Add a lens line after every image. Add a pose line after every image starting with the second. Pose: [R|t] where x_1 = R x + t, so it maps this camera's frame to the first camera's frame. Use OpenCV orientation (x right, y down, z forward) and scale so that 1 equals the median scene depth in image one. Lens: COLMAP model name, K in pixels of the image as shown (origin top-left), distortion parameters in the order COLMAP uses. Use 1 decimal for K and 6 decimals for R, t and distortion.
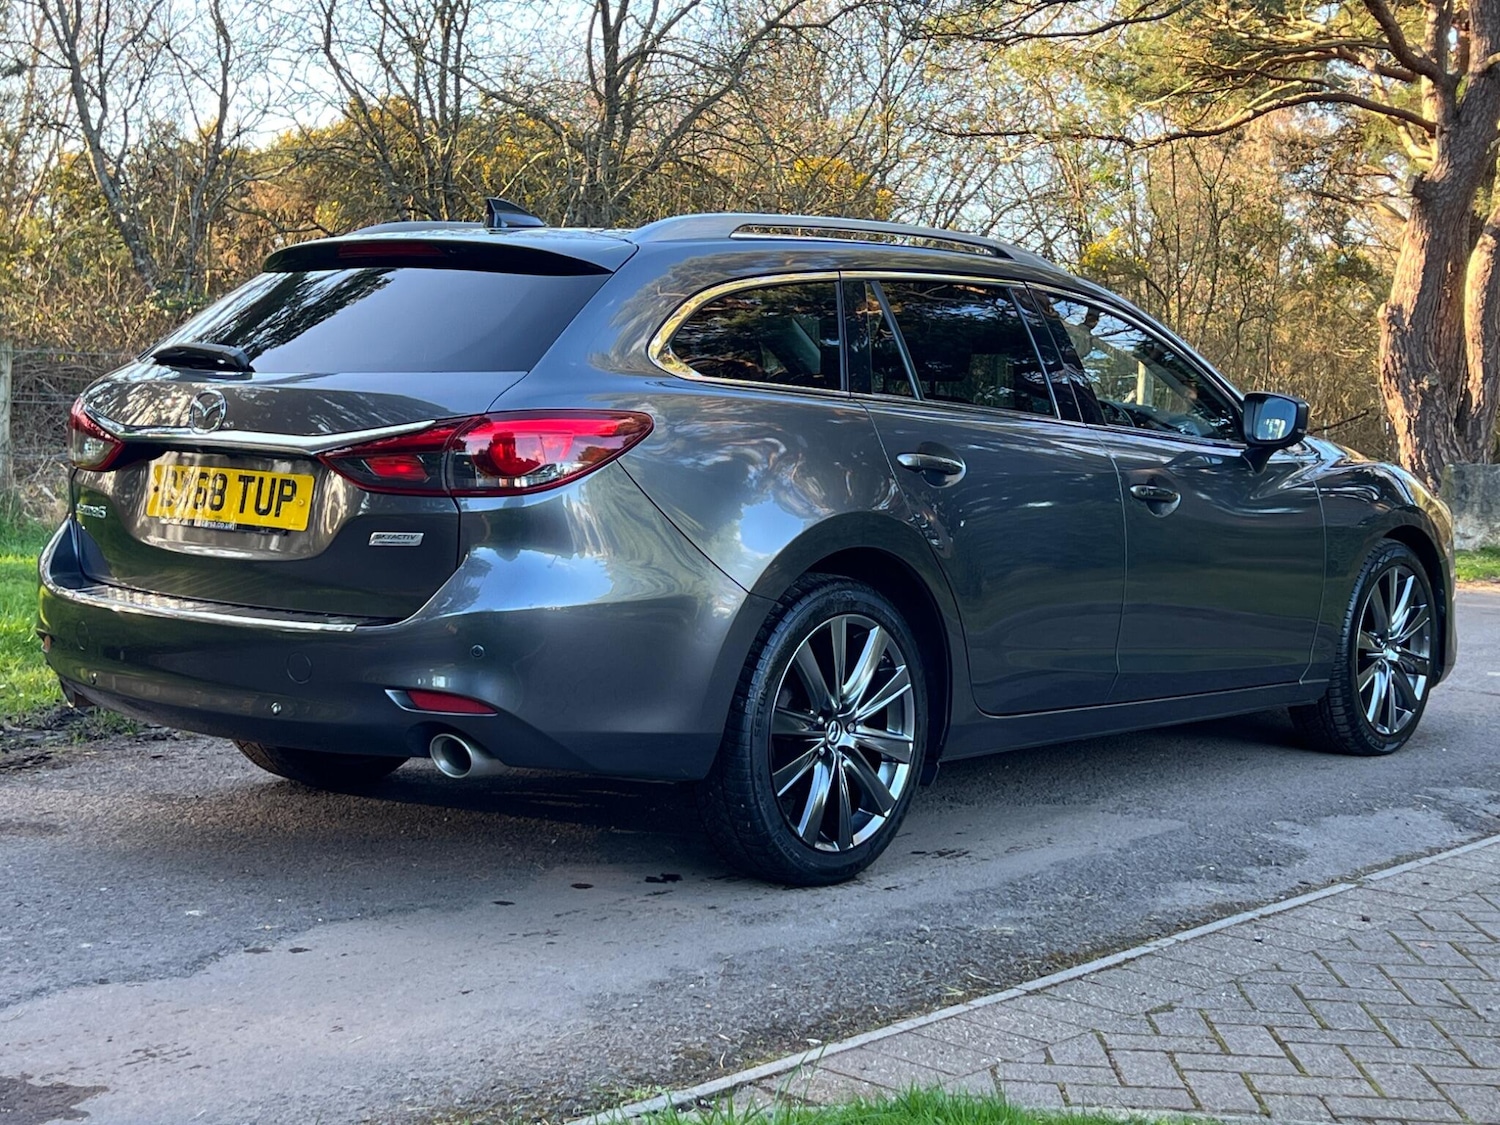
lens RADIAL K [[2284.6, 0, 803.2], [0, 2284.6, 537.5], [0, 0, 1]] dist [0.170527, -0.497970]
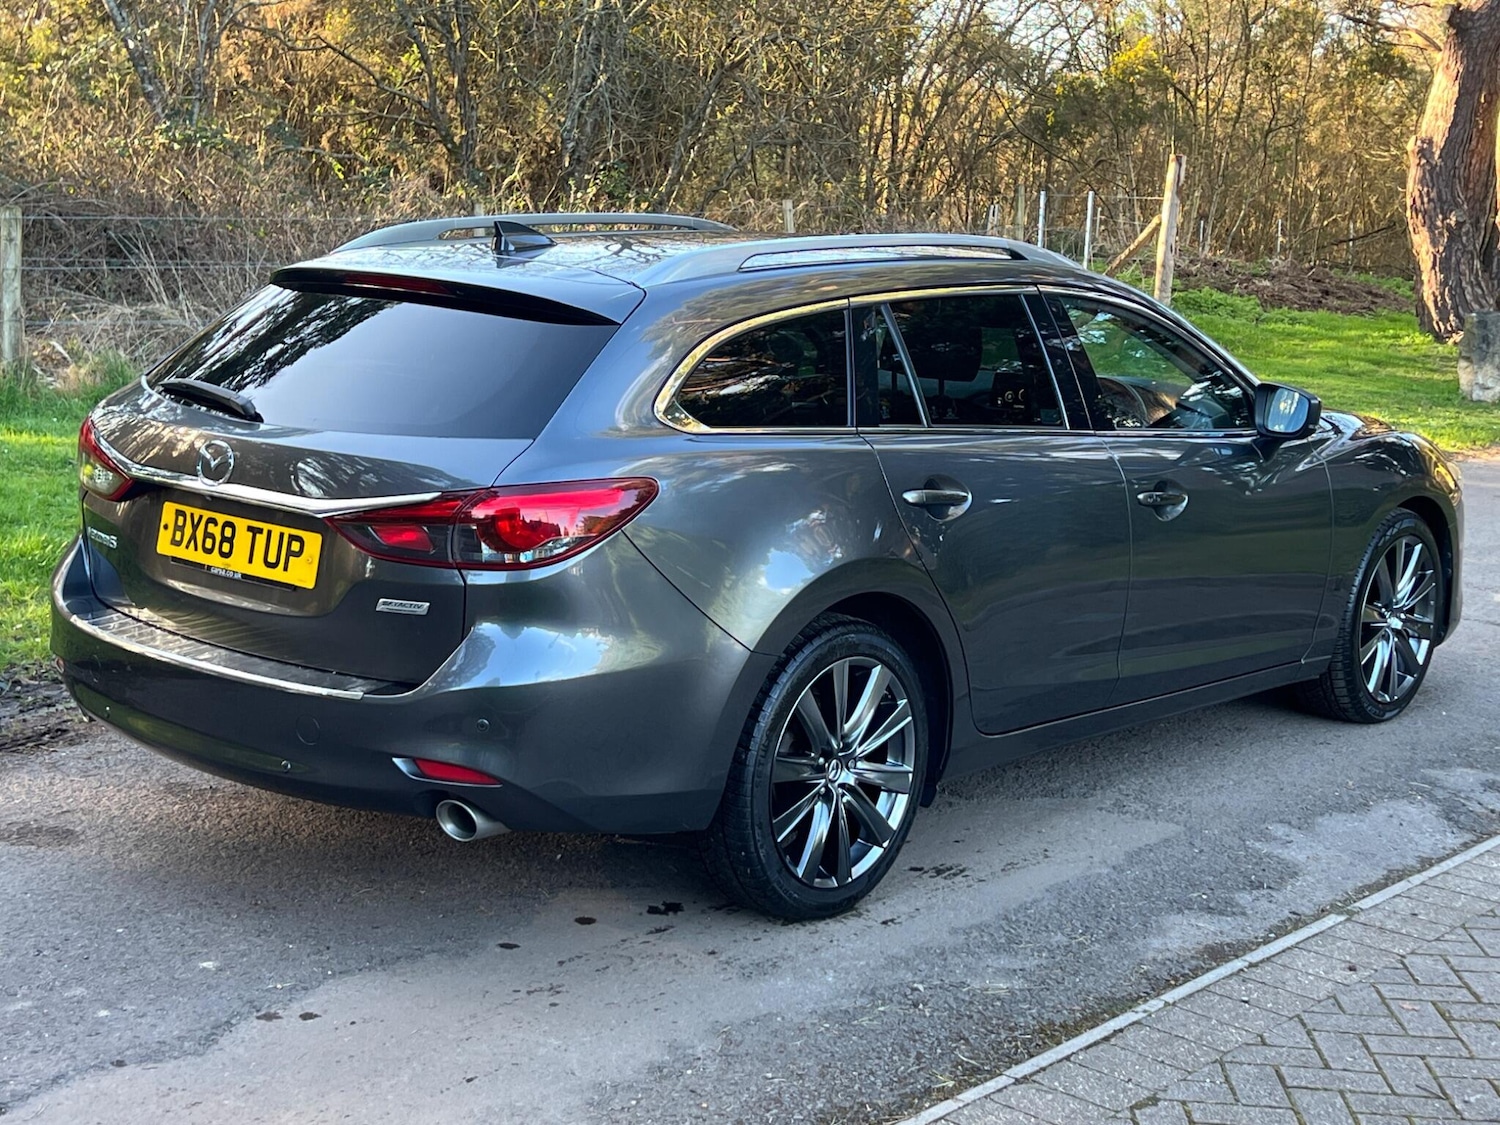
lens RADIAL K [[2287.4, 0, 786.1], [0, 2287.4, 559.5], [0, 0, 1]] dist [0.167988, -0.488329]
pose [[0.999783, 0.016491, -0.012731, 0.003403], [-0.015023, 0.994056, 0.107826, -0.118738], [0.014434, -0.107611, 0.994088, 0.000283]]
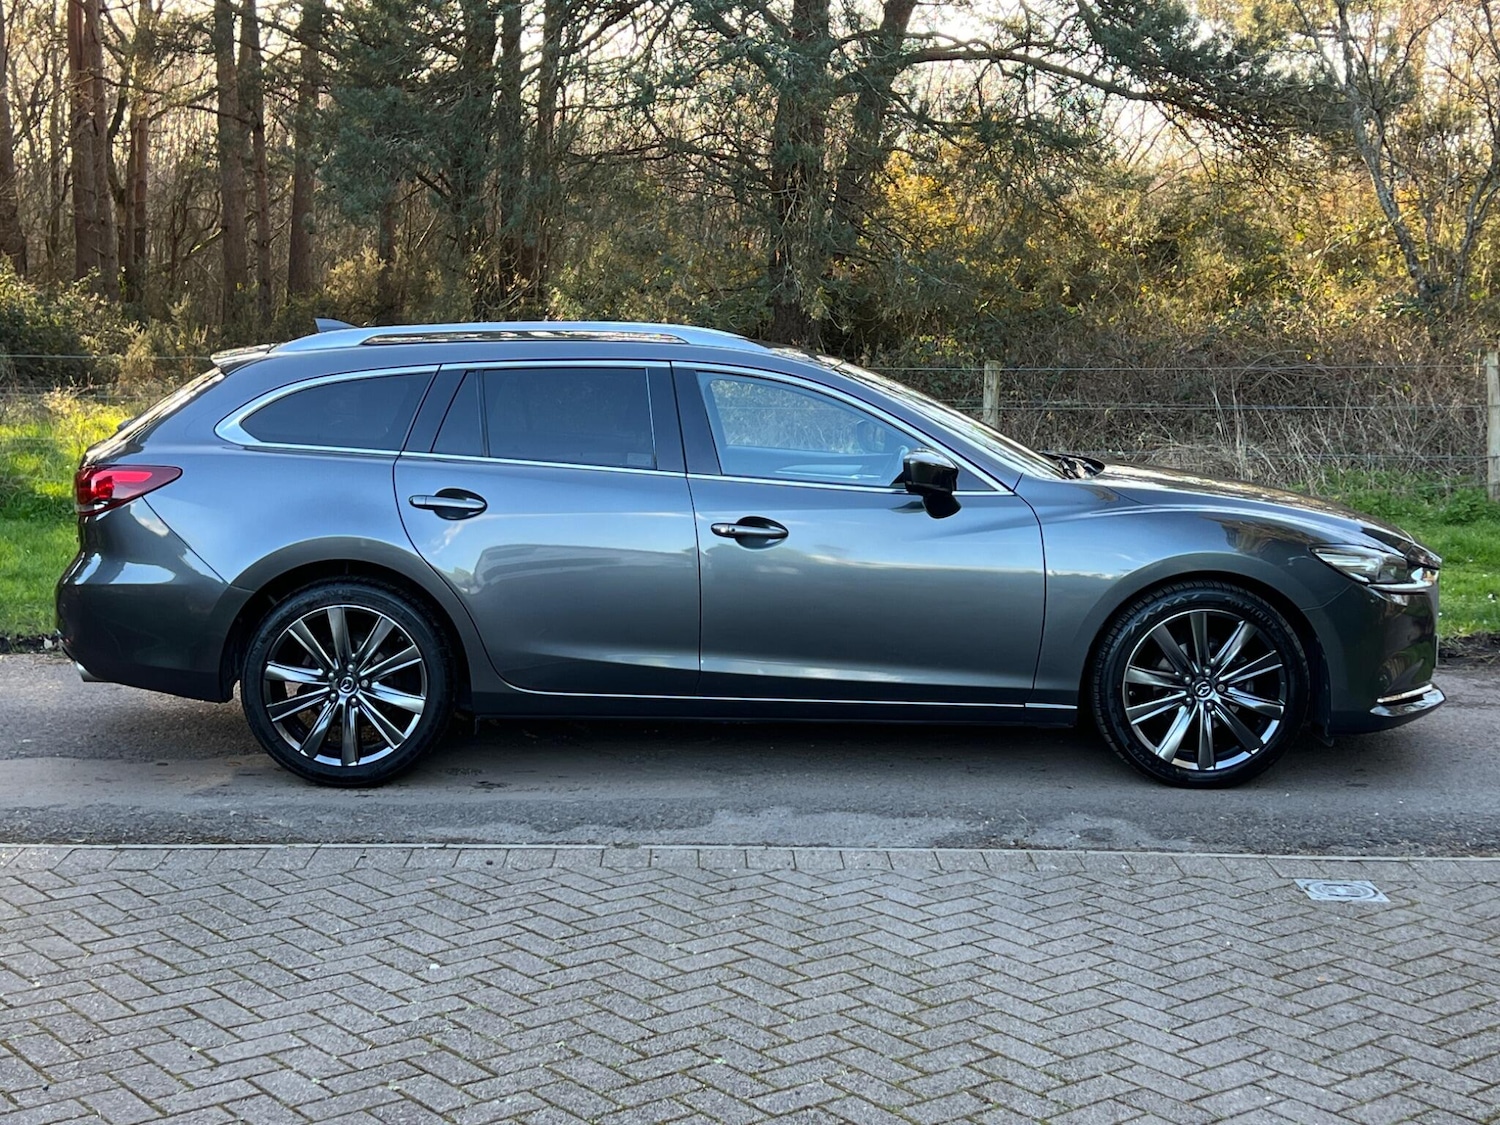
lens RADIAL K [[2109.1, 0, 759.0], [0, 2109.1, 561.1], [0, 0, 1]] dist [0.164694, -0.456338]
pose [[0.642620, 0.059405, -0.763879, 1.257025], [-0.031872, 0.998199, 0.050814, -0.076680], [0.765522, -0.008308, 0.643356, 0.321755]]
